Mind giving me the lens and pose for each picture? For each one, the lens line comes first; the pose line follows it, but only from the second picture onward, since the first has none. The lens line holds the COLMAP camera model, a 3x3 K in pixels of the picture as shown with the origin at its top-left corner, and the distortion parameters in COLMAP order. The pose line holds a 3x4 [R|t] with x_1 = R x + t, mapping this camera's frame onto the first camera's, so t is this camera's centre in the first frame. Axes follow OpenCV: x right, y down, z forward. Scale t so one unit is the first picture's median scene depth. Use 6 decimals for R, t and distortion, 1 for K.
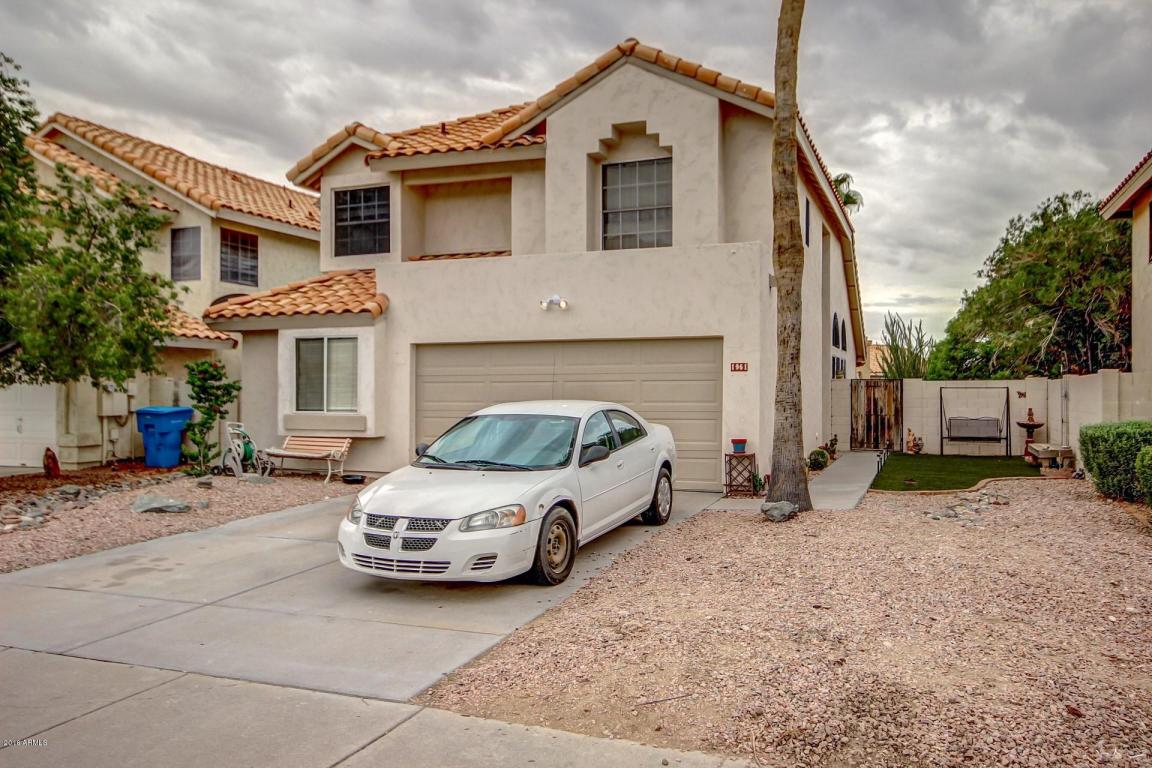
lens RADIAL K [[899.0, 0, 575.9], [0, 899.0, 382.4], [0, 0, 1]] dist [0.055424, -0.001095]
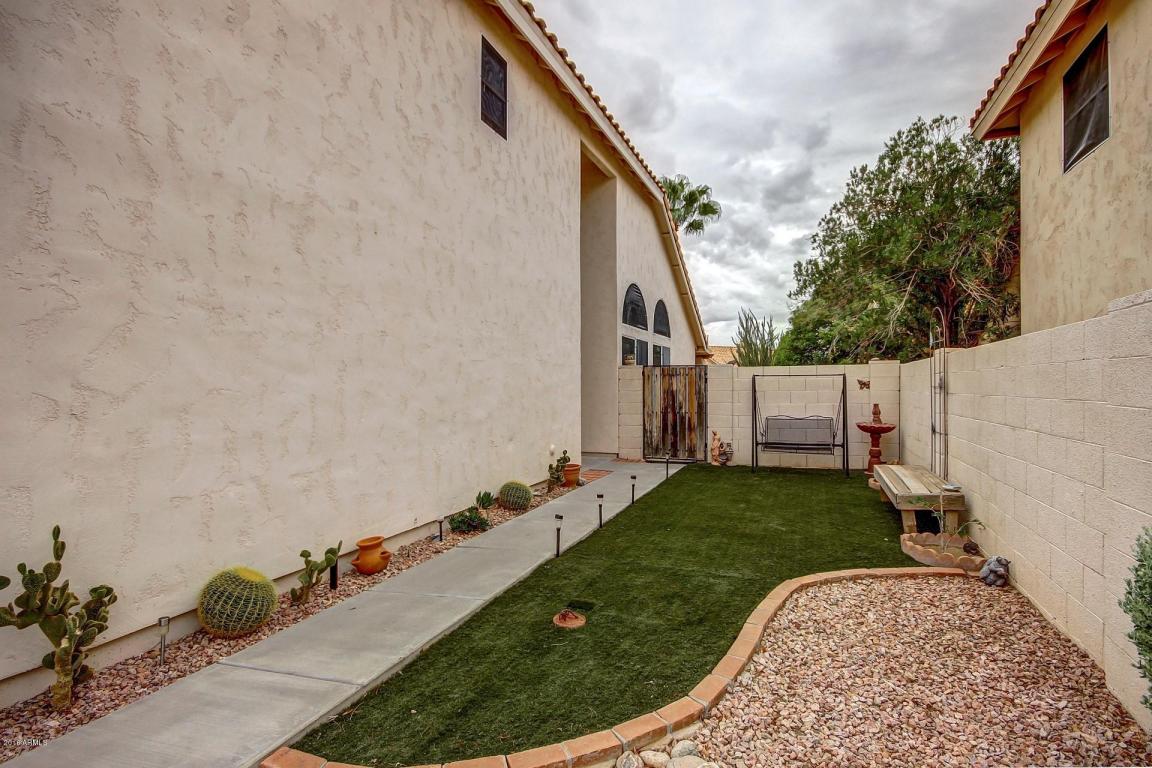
lens RADIAL K [[560.6, 0, 575.0], [0, 560.6, 385.0], [0, 0, 1]] dist [0.003159, -0.001433]
pose [[0.999747, -0.006882, -0.021391, 0.261989], [0.007145, 0.999899, 0.012261, 0.006647], [0.021305, -0.012411, 0.999696, 0.534105]]
